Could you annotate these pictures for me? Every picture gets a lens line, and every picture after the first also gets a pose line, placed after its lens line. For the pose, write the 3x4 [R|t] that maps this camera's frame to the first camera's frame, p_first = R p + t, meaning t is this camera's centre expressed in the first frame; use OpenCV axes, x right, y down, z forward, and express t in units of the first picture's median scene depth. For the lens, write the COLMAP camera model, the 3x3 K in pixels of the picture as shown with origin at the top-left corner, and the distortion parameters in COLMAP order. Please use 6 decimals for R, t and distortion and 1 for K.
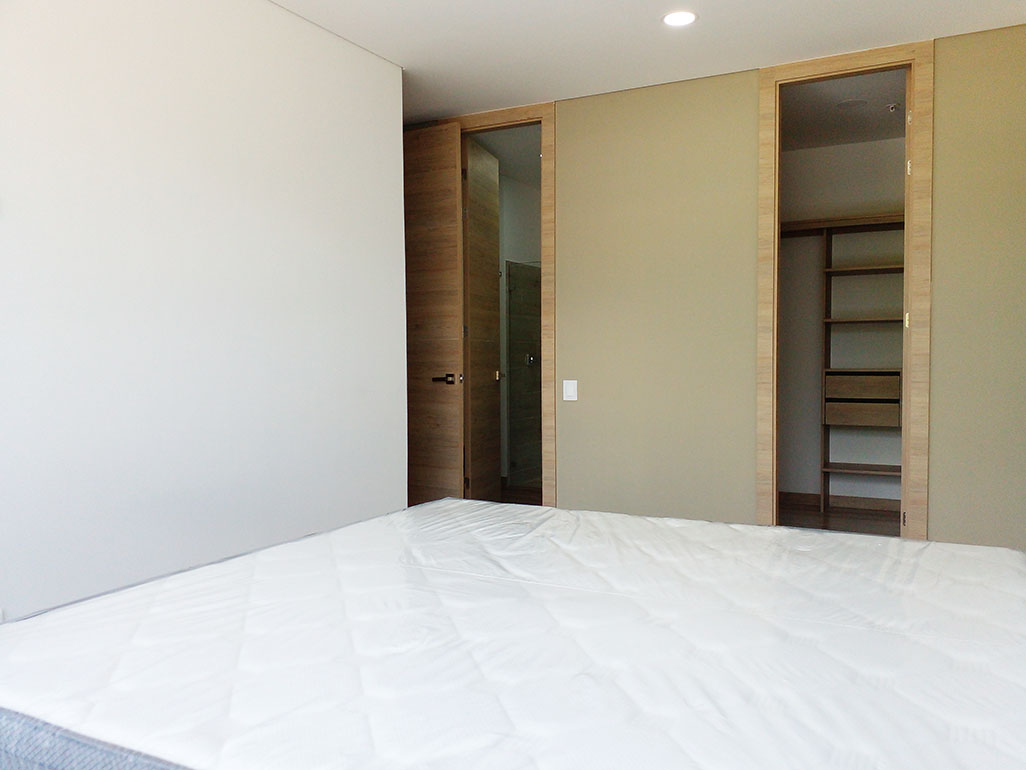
lens RADIAL K [[837.8, 0, 541.8], [0, 837.8, 385.9], [0, 0, 1]] dist [0.173599, -0.331447]
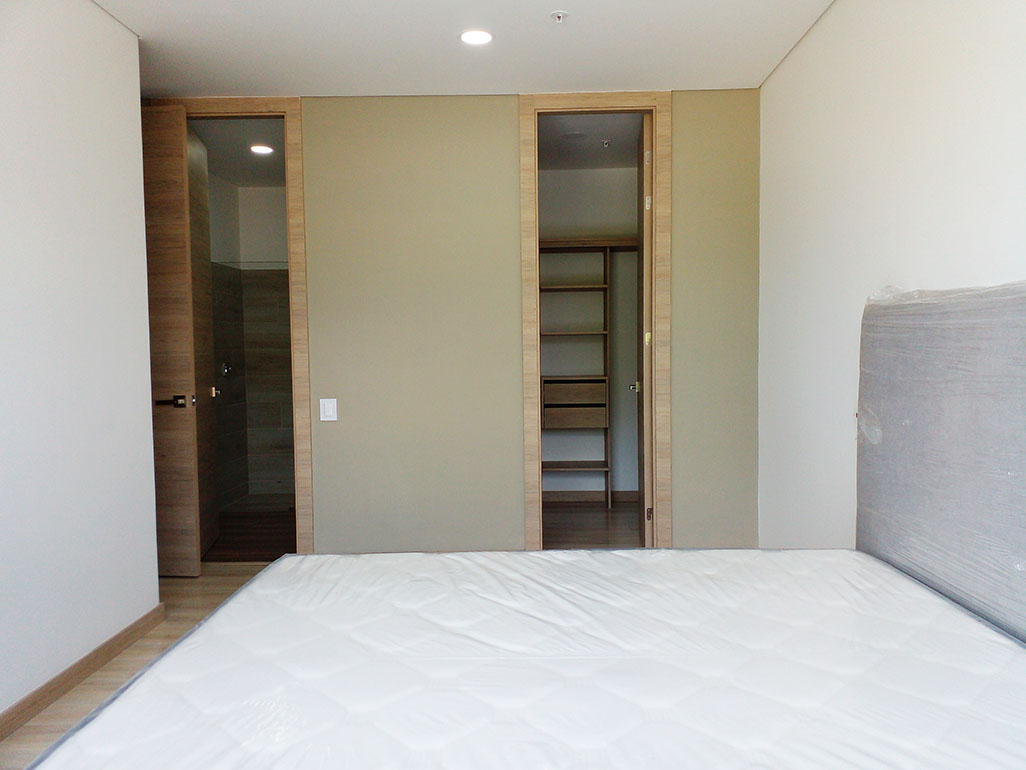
lens RADIAL K [[813.2, 0, 515.2], [0, 813.2, 389.5], [0, 0, 1]] dist [0.045680, -0.062425]
pose [[0.892463, -0.030656, 0.450079, -0.185696], [0.022347, 0.999468, 0.023763, -0.033676], [-0.450568, -0.011150, 0.892673, 0.101829]]
